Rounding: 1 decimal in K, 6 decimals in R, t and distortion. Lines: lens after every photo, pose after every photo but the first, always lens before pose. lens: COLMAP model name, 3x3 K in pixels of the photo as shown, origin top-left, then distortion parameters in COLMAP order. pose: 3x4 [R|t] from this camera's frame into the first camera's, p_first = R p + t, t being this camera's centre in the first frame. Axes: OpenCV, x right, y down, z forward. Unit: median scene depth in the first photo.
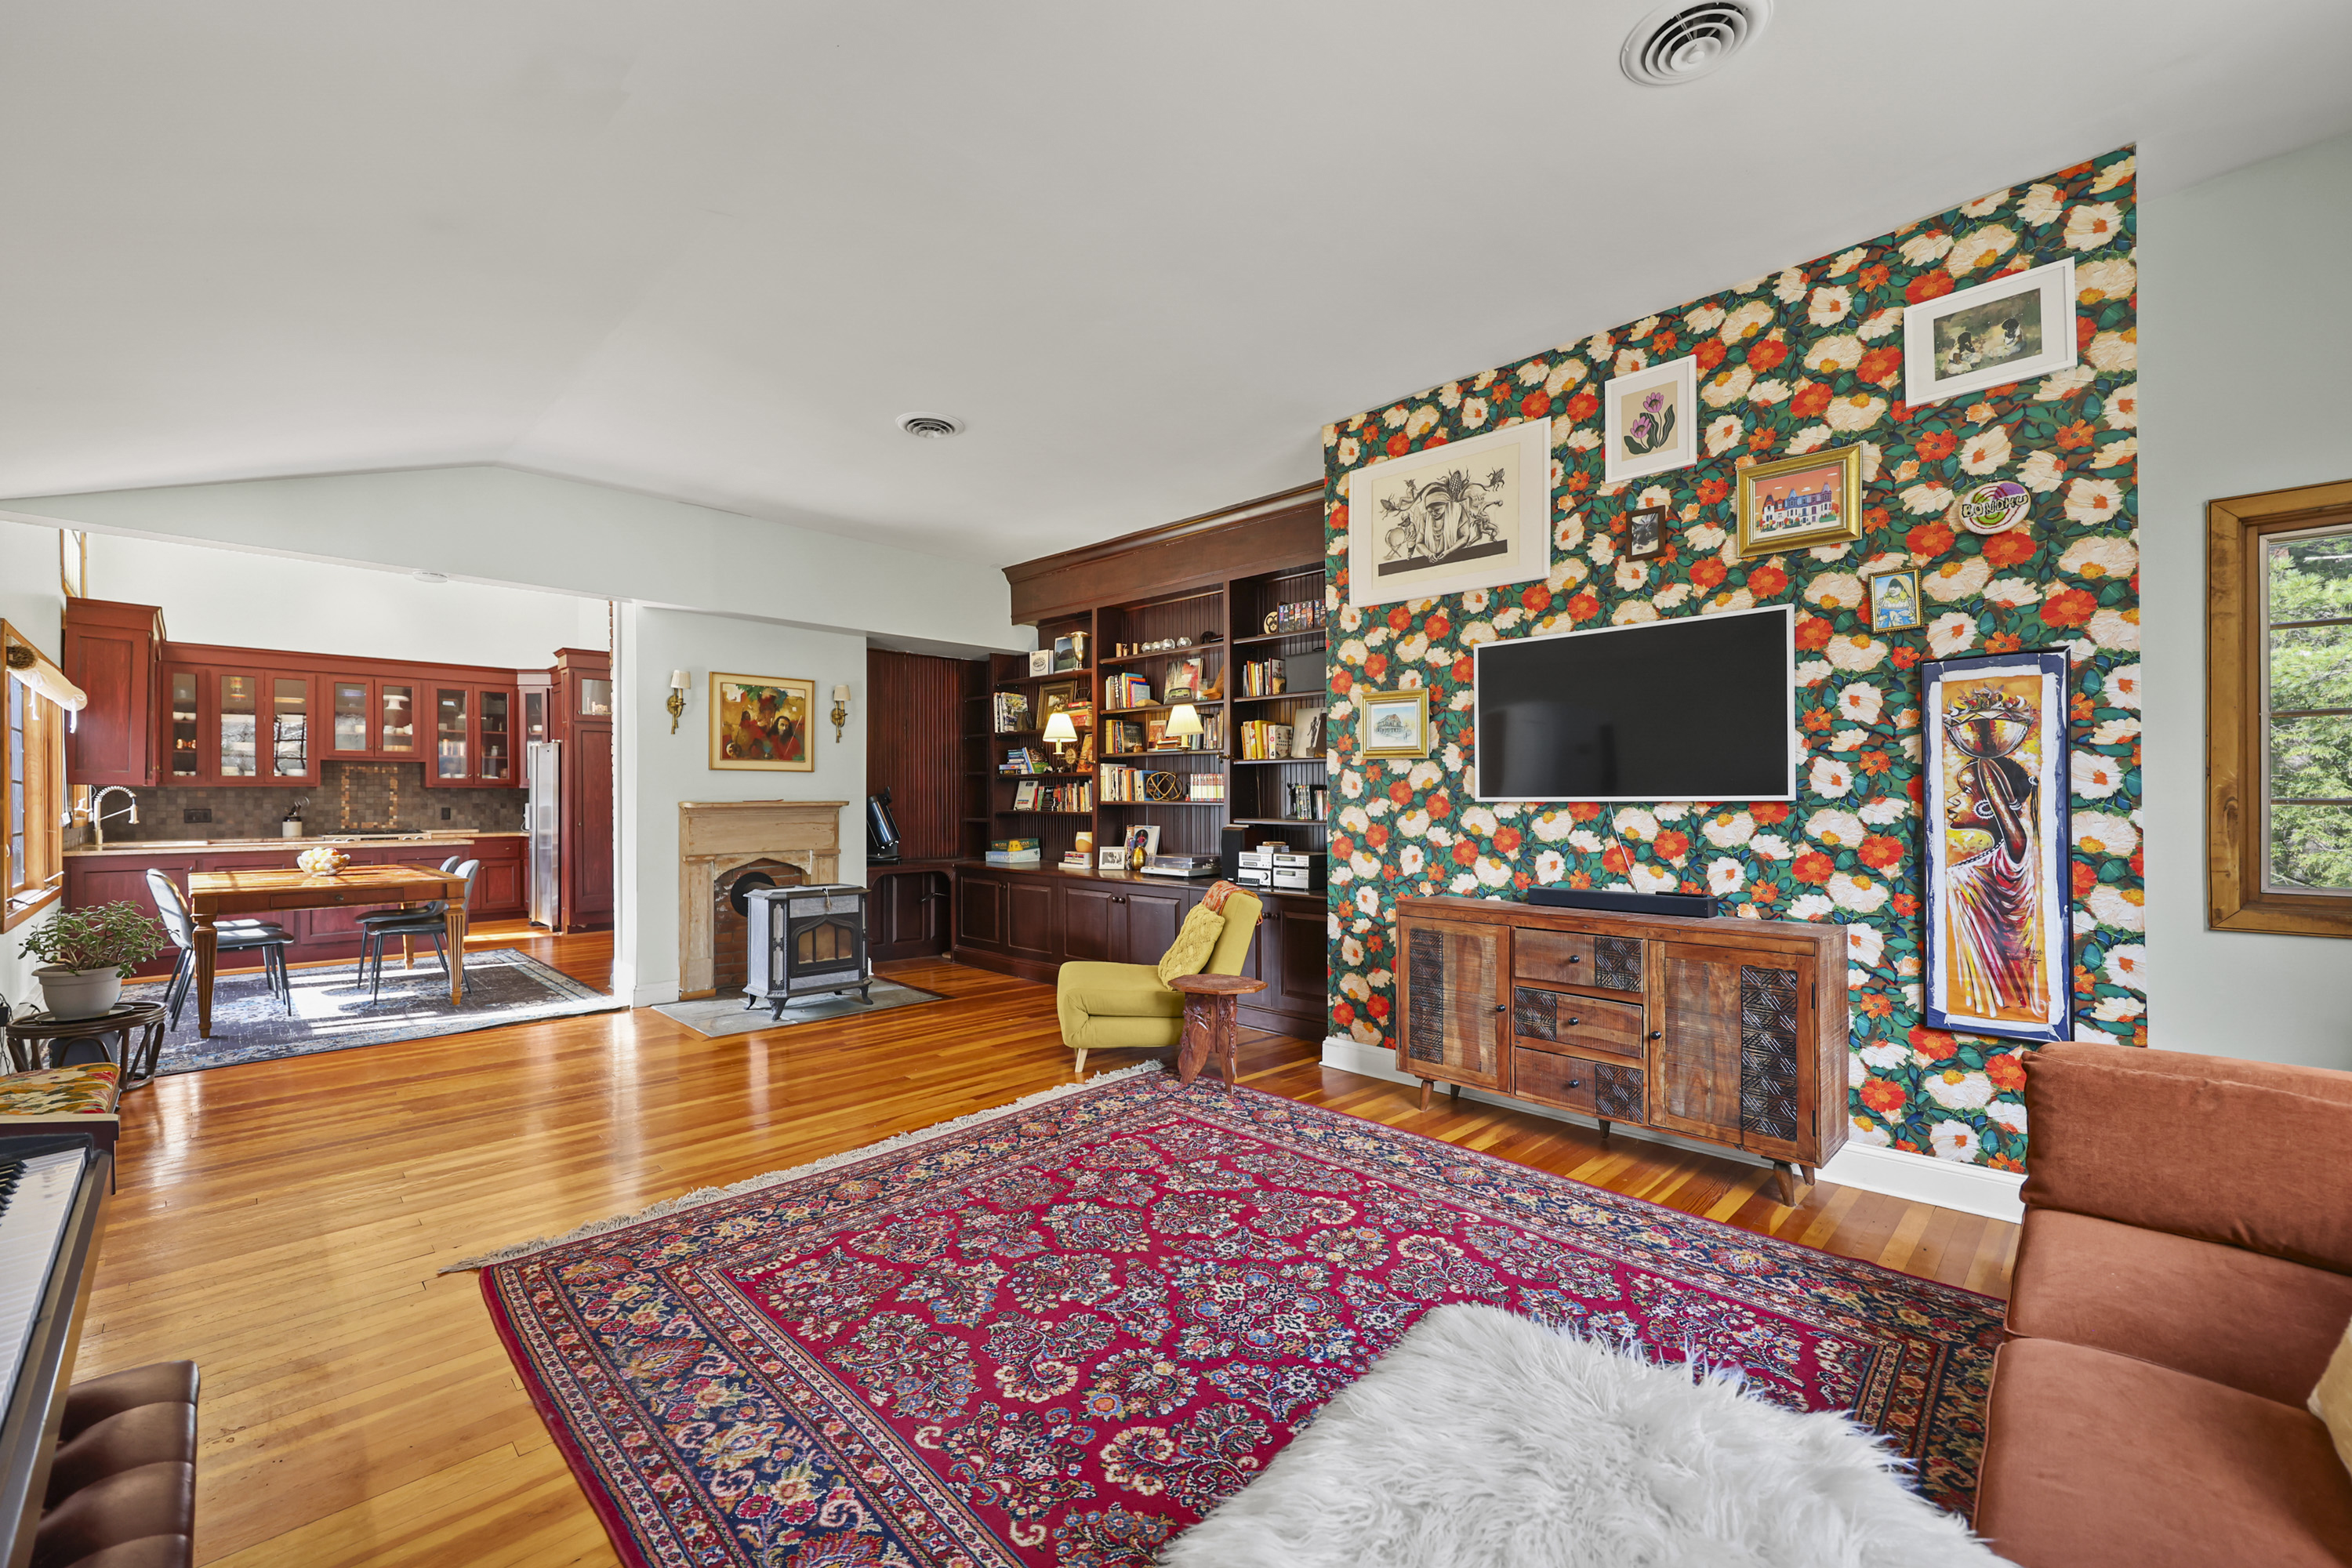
lens RADIAL K [[958.7, 0, 1187.9], [0, 958.7, 794.8], [0, 0, 1]] dist [-0.000847, -0.000824]
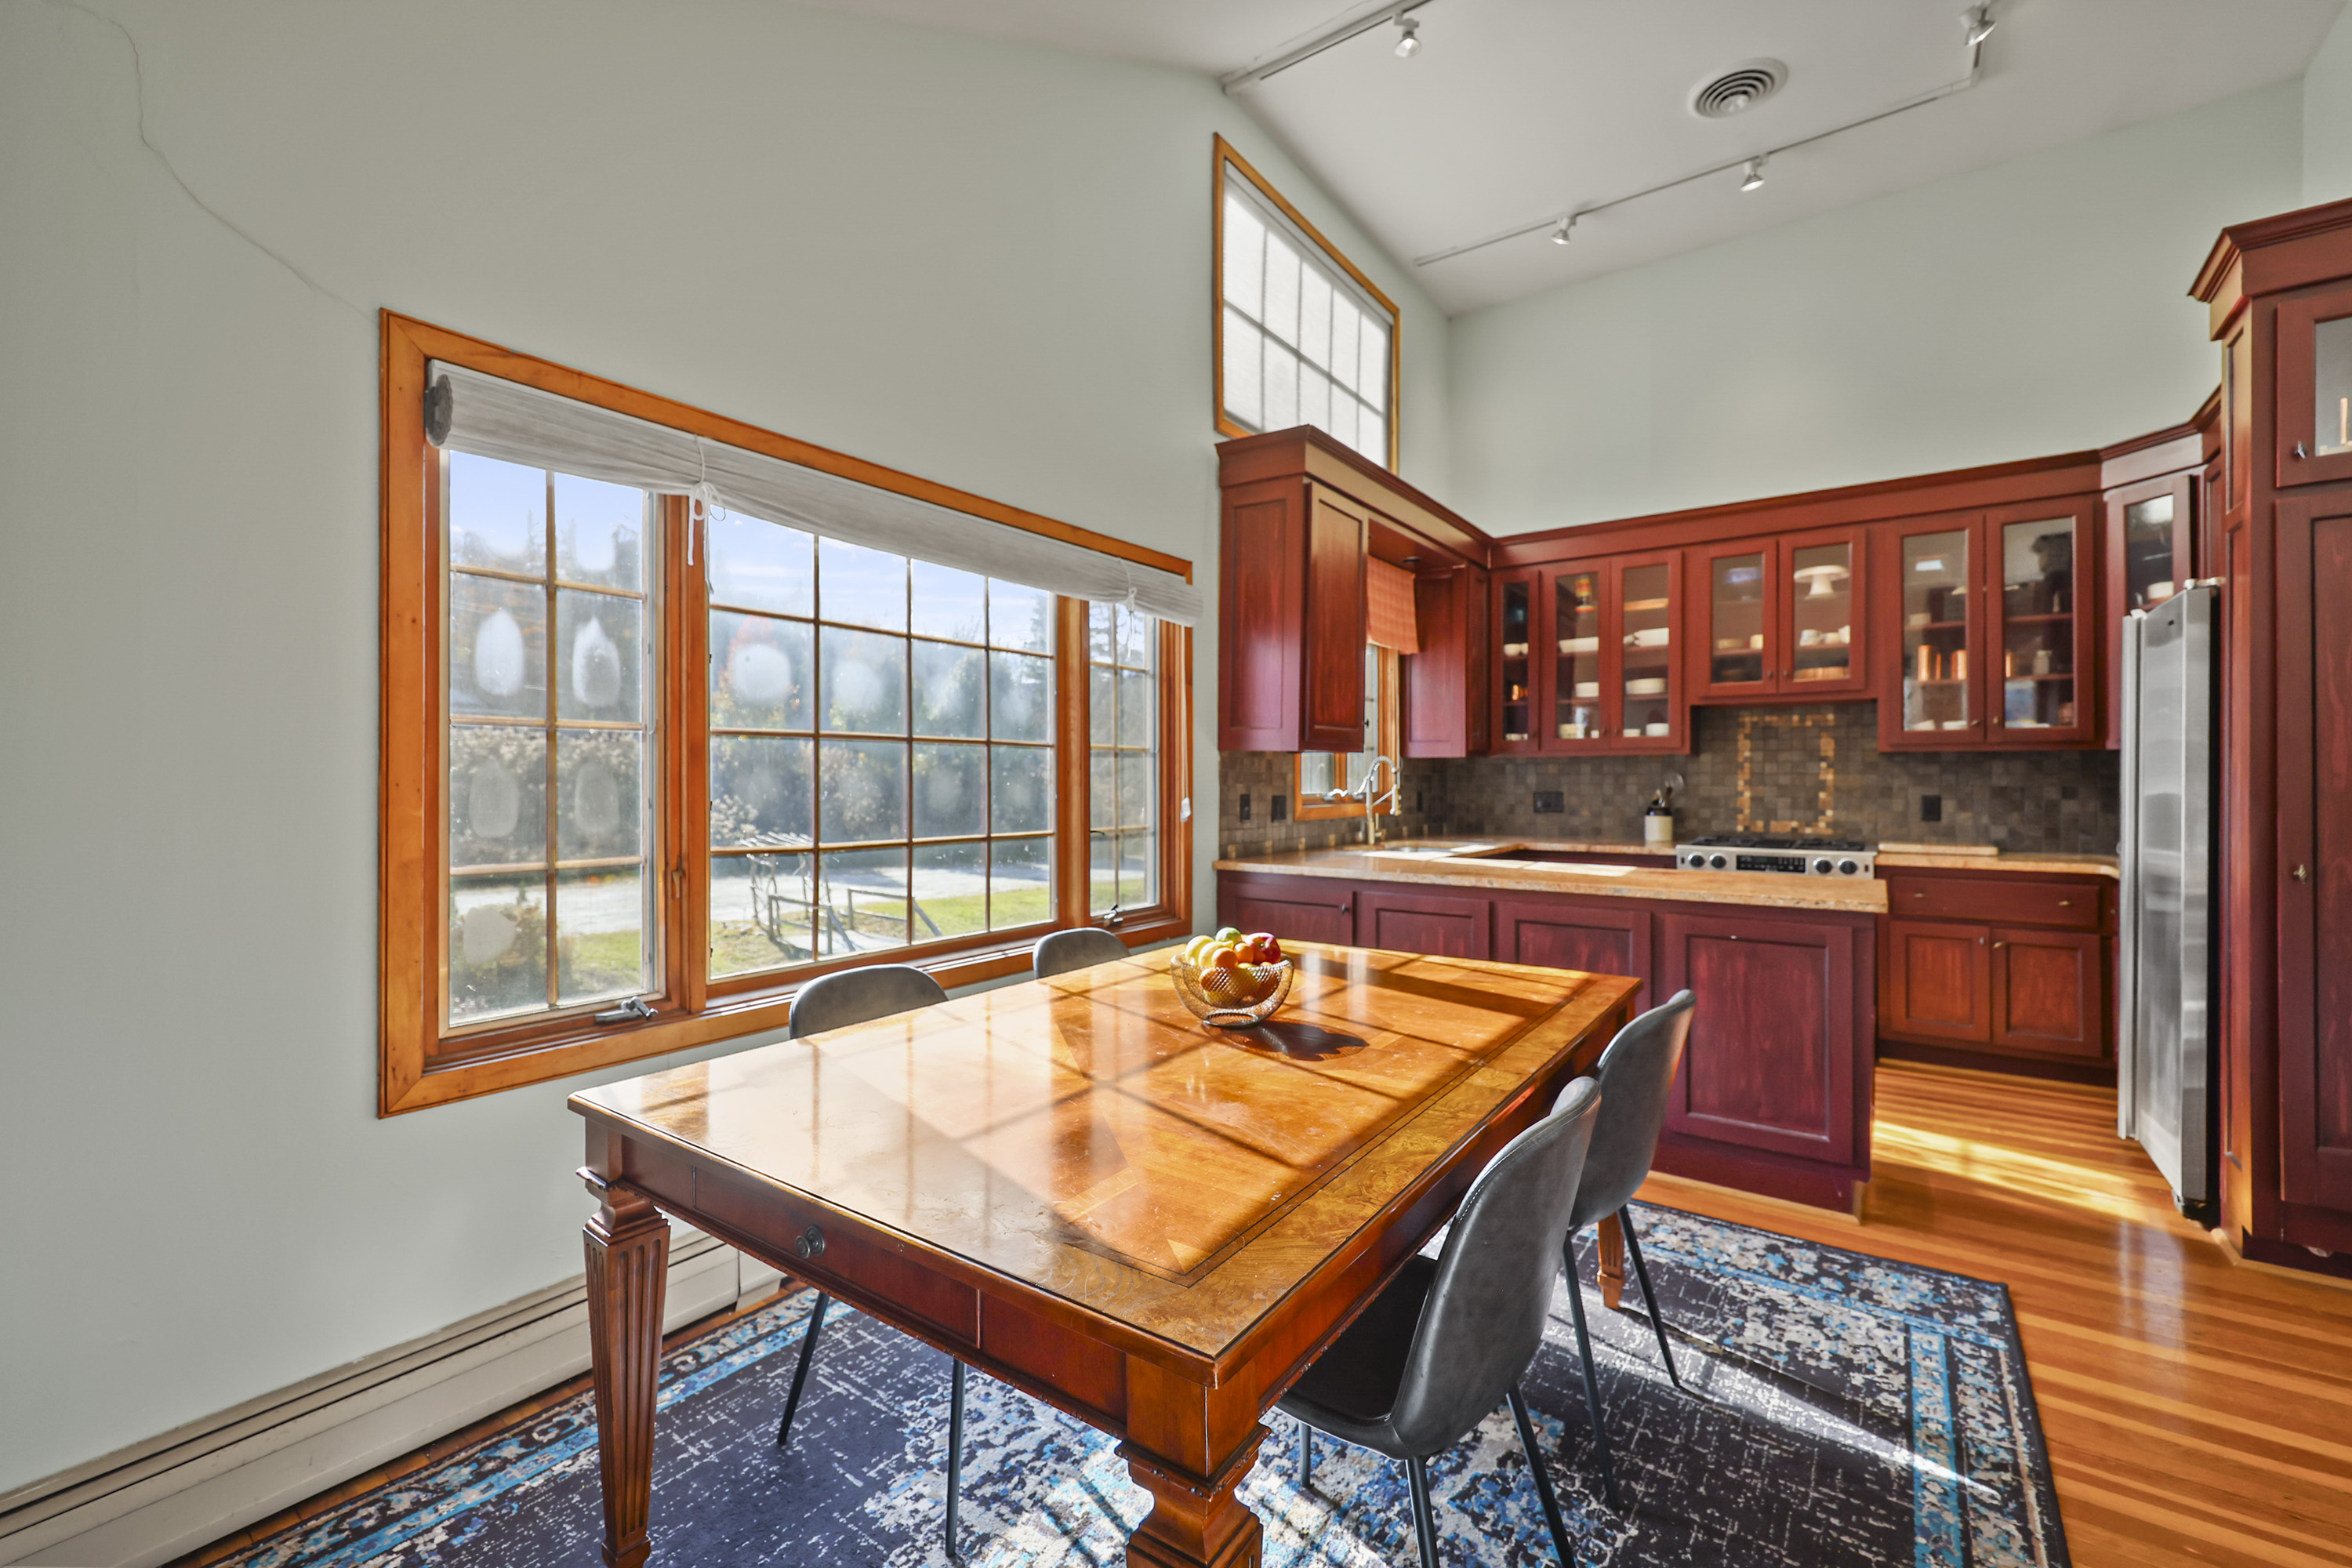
lens RADIAL K [[958.7, 0, 1189.0], [0, 958.7, 779.9], [0, 0, 1]] dist [-0.000847, -0.000824]
pose [[0.140926, 0.005898, -0.990003, -0.429083], [0.004088, 0.999970, 0.006539, 0.001589], [0.990012, -0.004969, 0.140898, 0.678759]]
